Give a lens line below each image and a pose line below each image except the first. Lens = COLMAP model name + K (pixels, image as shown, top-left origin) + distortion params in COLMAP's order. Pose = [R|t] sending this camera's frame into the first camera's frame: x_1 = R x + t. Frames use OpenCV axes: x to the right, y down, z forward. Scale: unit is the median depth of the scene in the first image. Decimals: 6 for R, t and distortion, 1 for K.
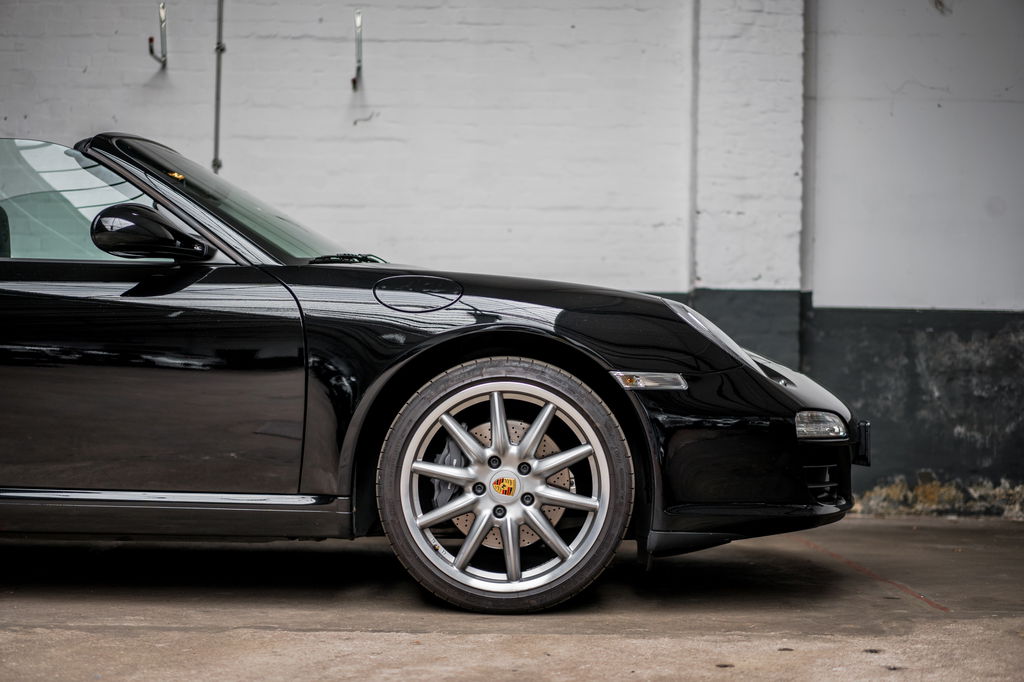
lens RADIAL K [[1555.6, 0, 519.4], [0, 1555.6, 342.2], [0, 0, 1]] dist [-0.020883, 0.000000]
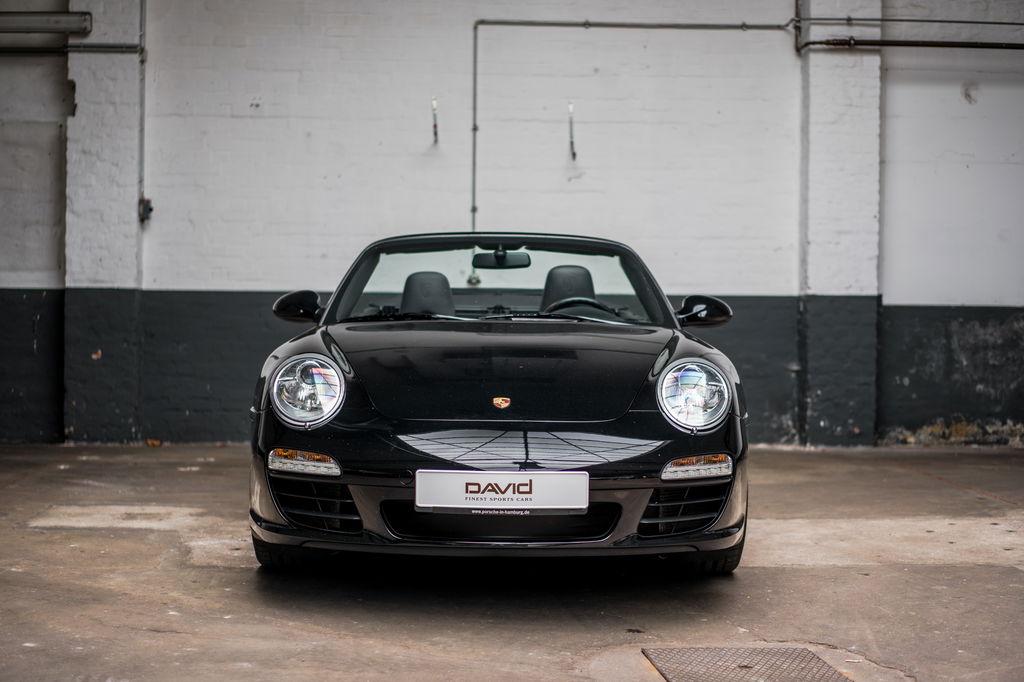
lens RADIAL K [[1555.6, 0, 508.5], [0, 1555.6, 346.5], [0, 0, 1]] dist [-0.020883, 0.000000]
pose [[0.998525, -0.011323, 0.053097, -0.244466], [0.008314, 0.998366, 0.056536, -0.069847], [-0.053651, -0.056011, 0.996988, -0.451972]]
